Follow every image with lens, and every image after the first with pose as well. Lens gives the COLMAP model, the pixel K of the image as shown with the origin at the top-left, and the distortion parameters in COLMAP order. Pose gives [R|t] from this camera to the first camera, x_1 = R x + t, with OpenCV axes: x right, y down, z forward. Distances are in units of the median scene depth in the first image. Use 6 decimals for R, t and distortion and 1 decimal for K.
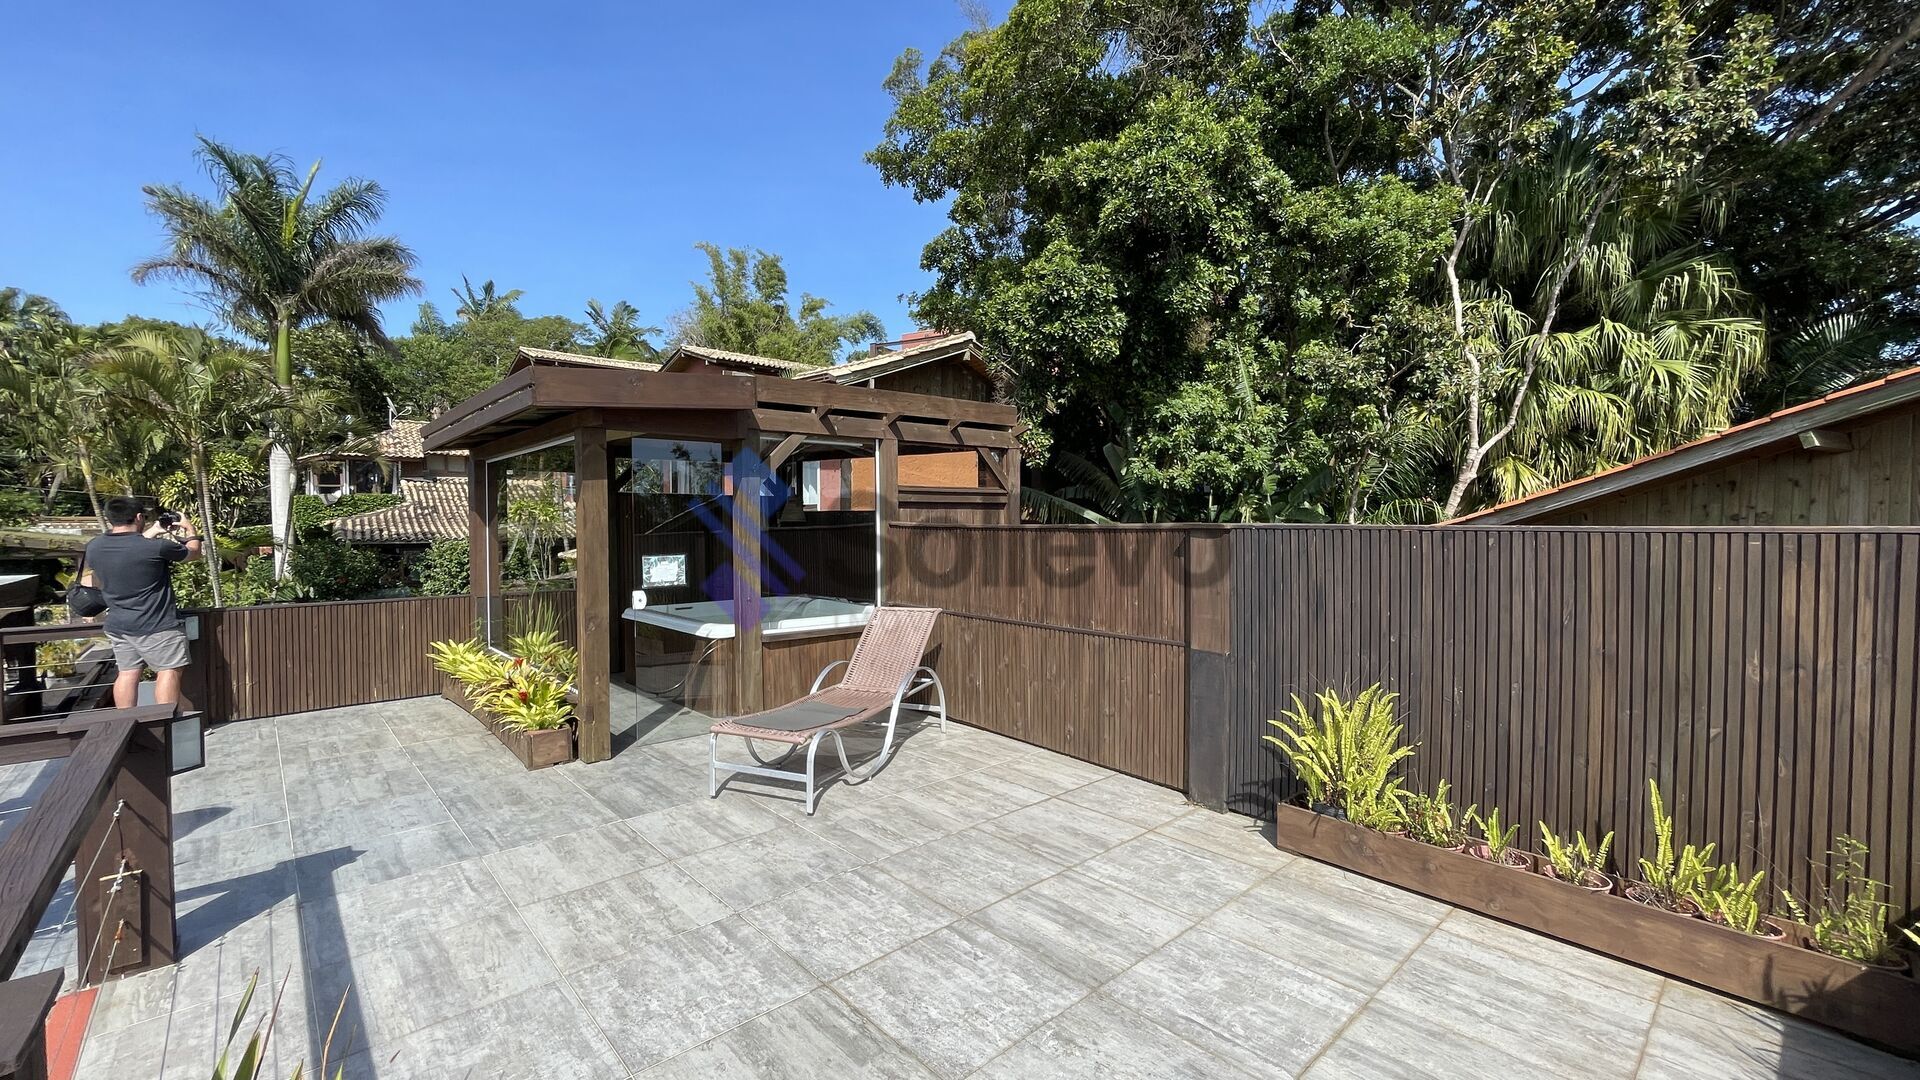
lens RADIAL K [[778.7, 0, 960.0], [0, 778.7, 540.0], [0, 0, 1]] dist [-0.001075, -0.000063]
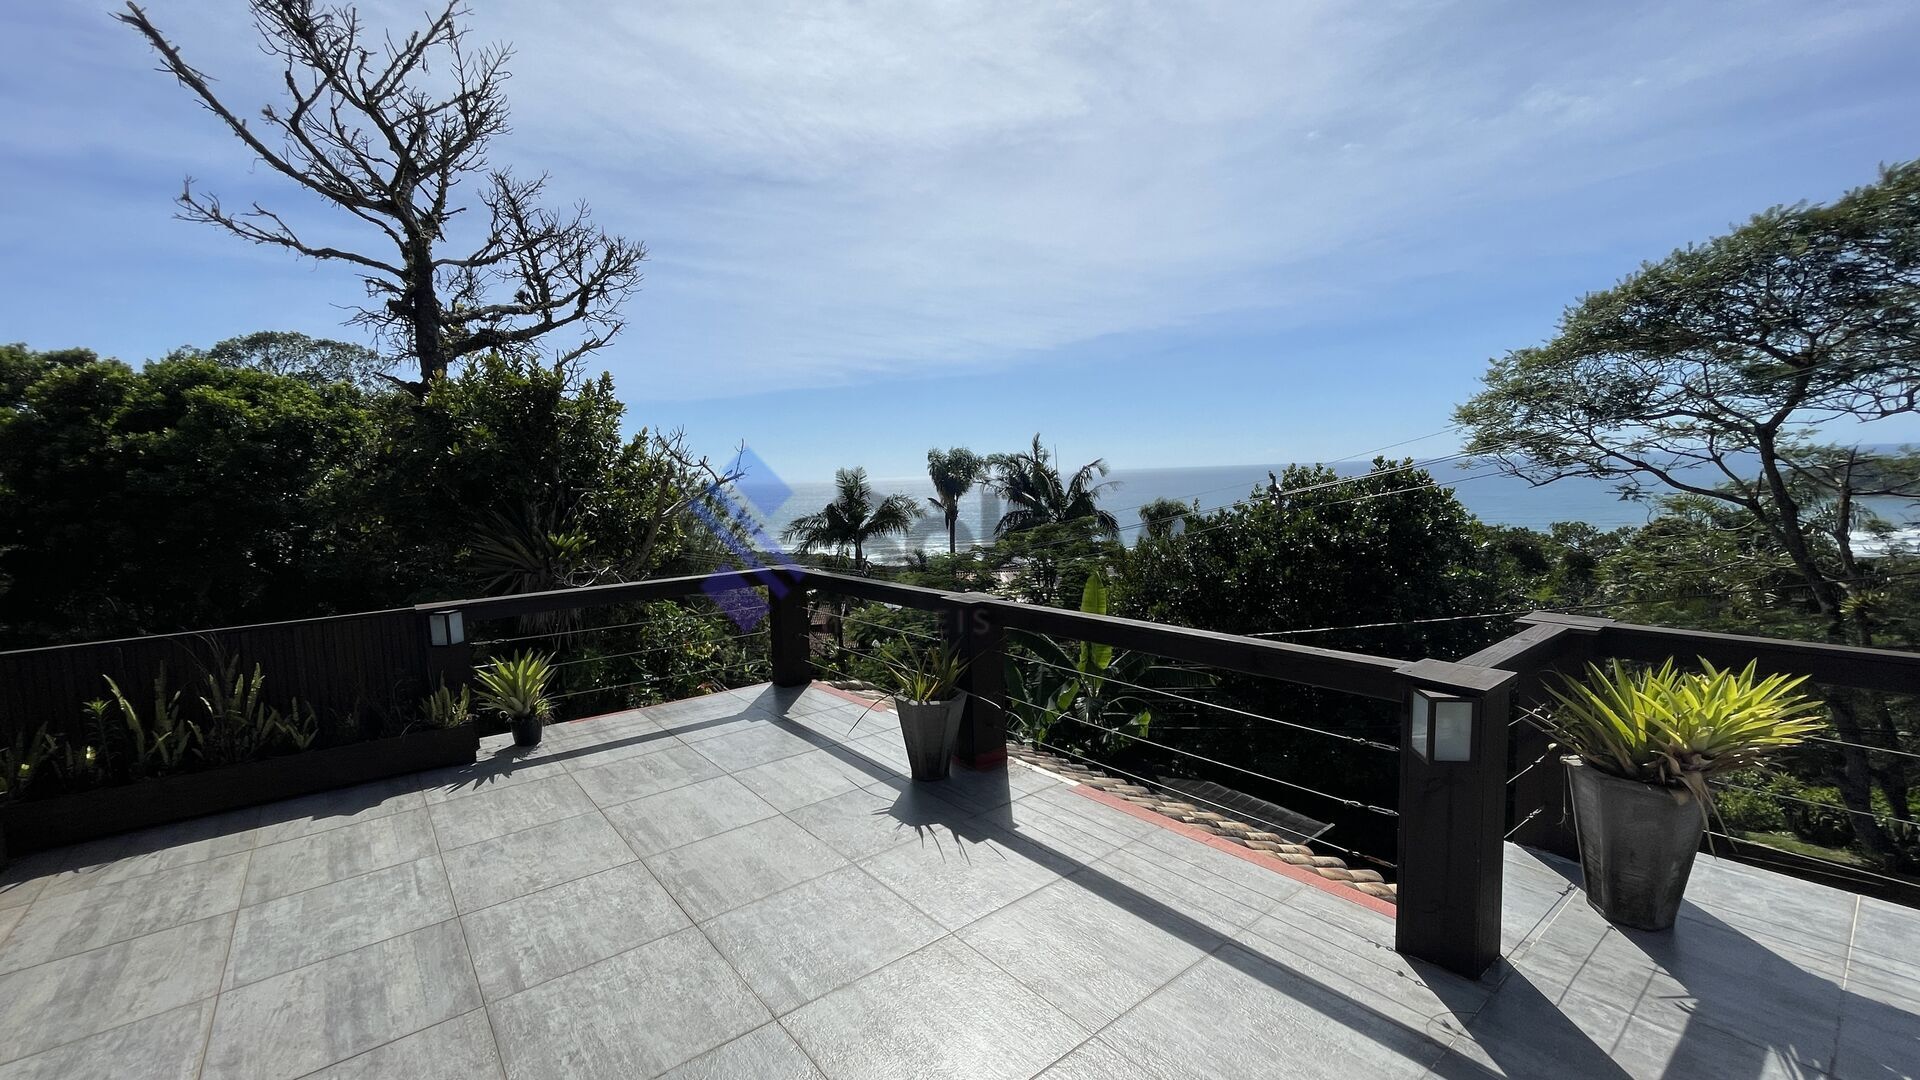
lens RADIAL K [[778.7, 0, 960.0], [0, 778.7, 540.0], [0, 0, 1]] dist [-0.001075, -0.000063]
pose [[-0.997577, 0.031286, 0.062144, -0.594963], [0.037752, 0.993675, 0.105762, -0.036902], [-0.058442, 0.107852, -0.992448, 1.921099]]
